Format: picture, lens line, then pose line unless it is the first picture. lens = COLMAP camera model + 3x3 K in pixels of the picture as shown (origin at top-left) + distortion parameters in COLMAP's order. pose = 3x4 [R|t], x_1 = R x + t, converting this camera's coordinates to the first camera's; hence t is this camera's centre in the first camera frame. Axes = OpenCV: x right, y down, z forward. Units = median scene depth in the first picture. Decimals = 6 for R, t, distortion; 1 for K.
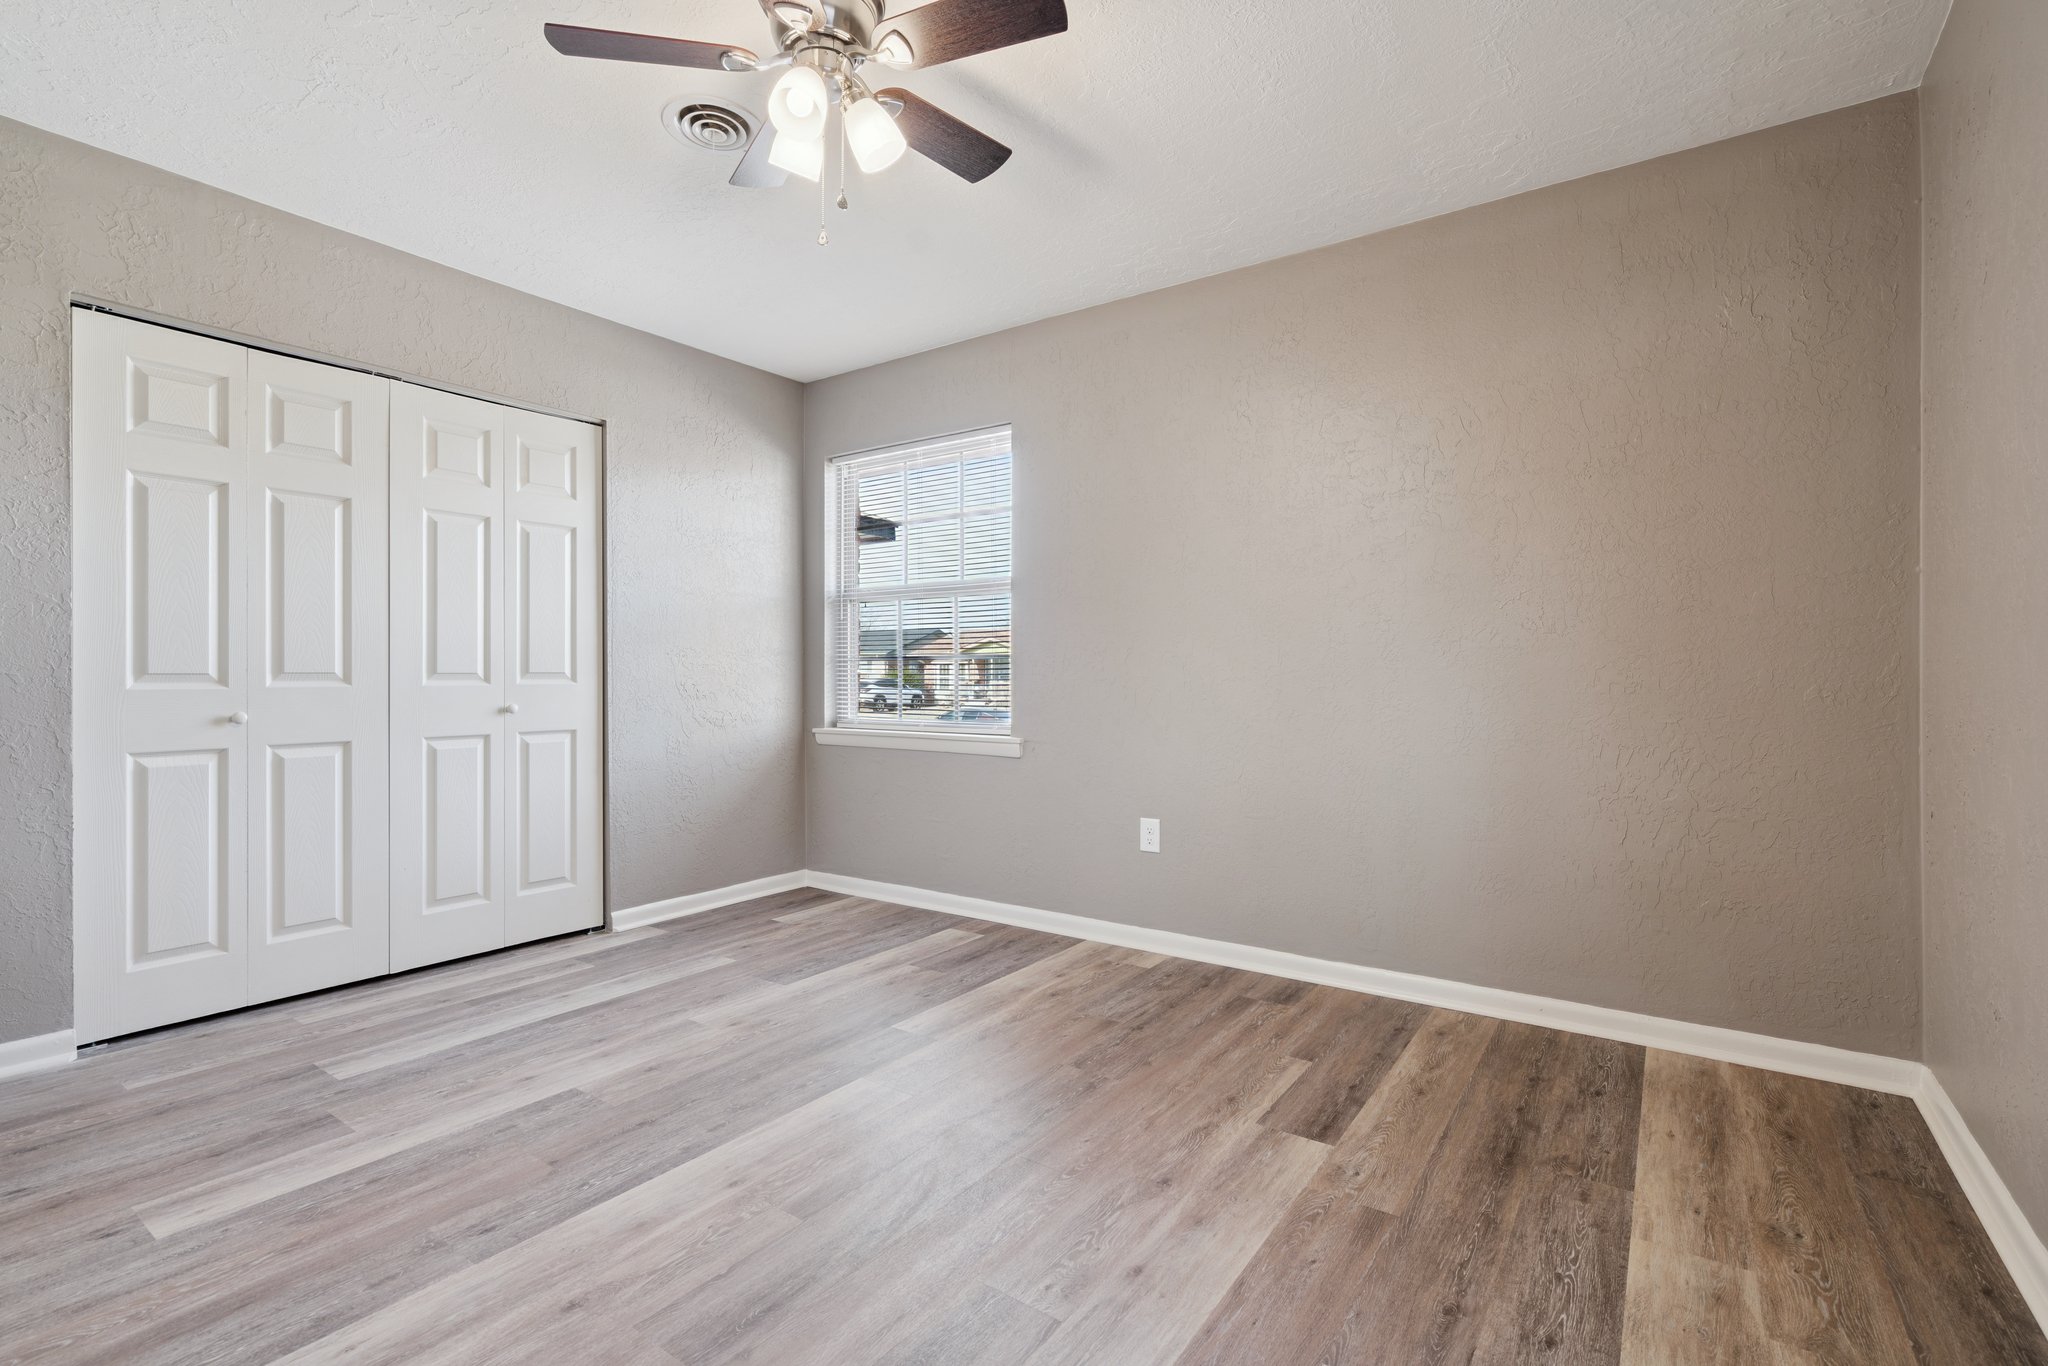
lens RADIAL K [[923.9, 0, 1013.9], [0, 923.9, 670.9], [0, 0, 1]] dist [-0.004063, 0.000729]
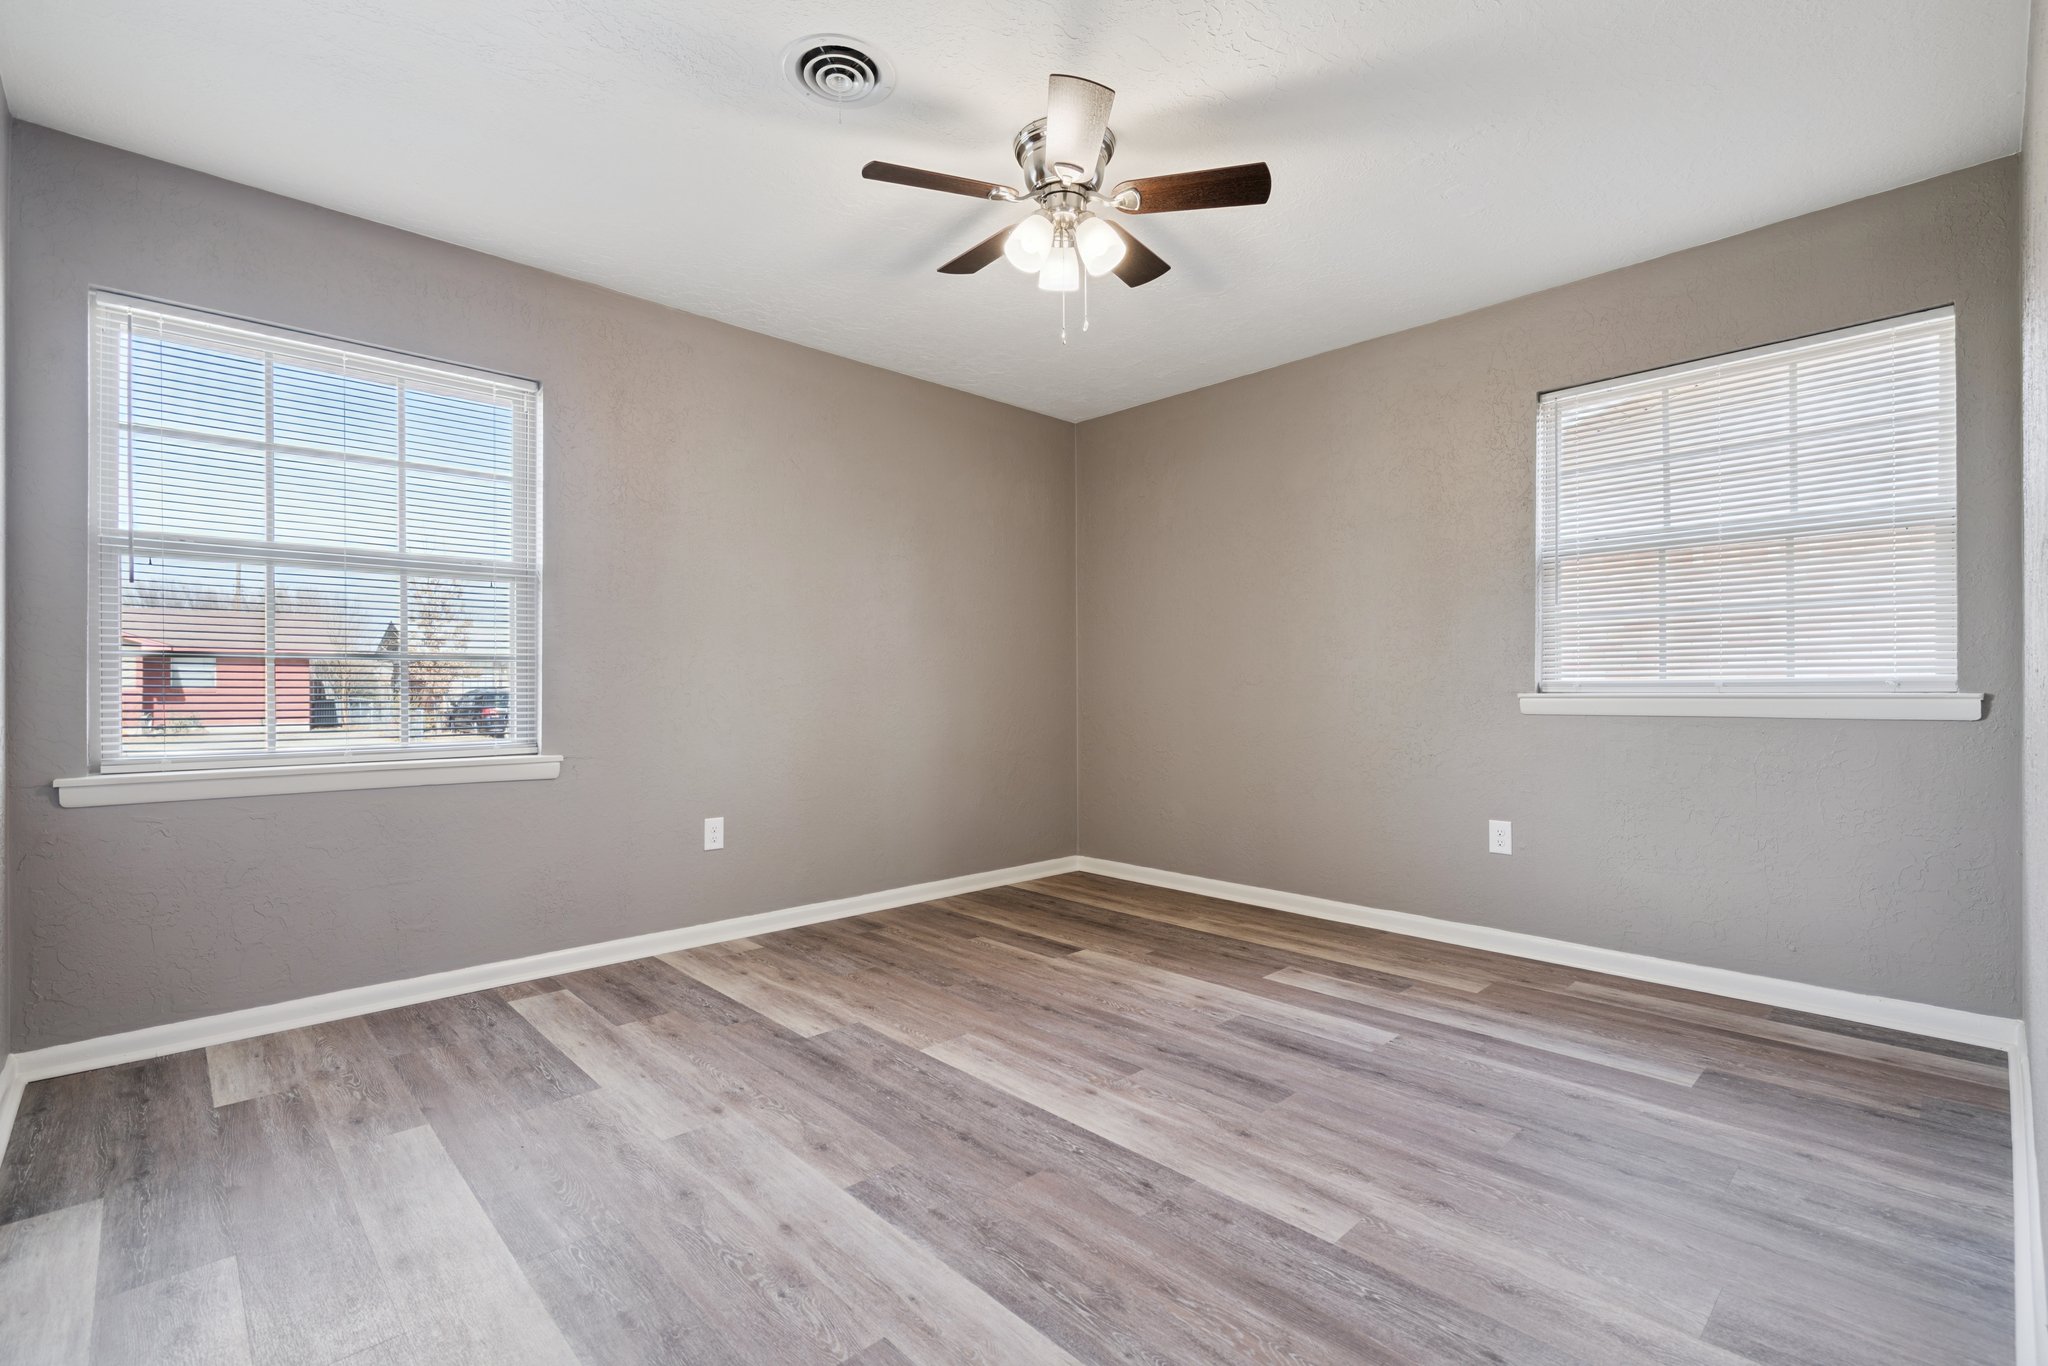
lens RADIAL K [[923.9, 0, 1013.9], [0, 923.9, 670.9], [0, 0, 1]] dist [-0.004063, 0.000729]
pose [[0.192913, 0.015202, 0.981098, -1.019783], [-0.007988, 0.999871, -0.013922, 0.004614], [-0.981183, -0.005151, 0.193010, 0.568329]]
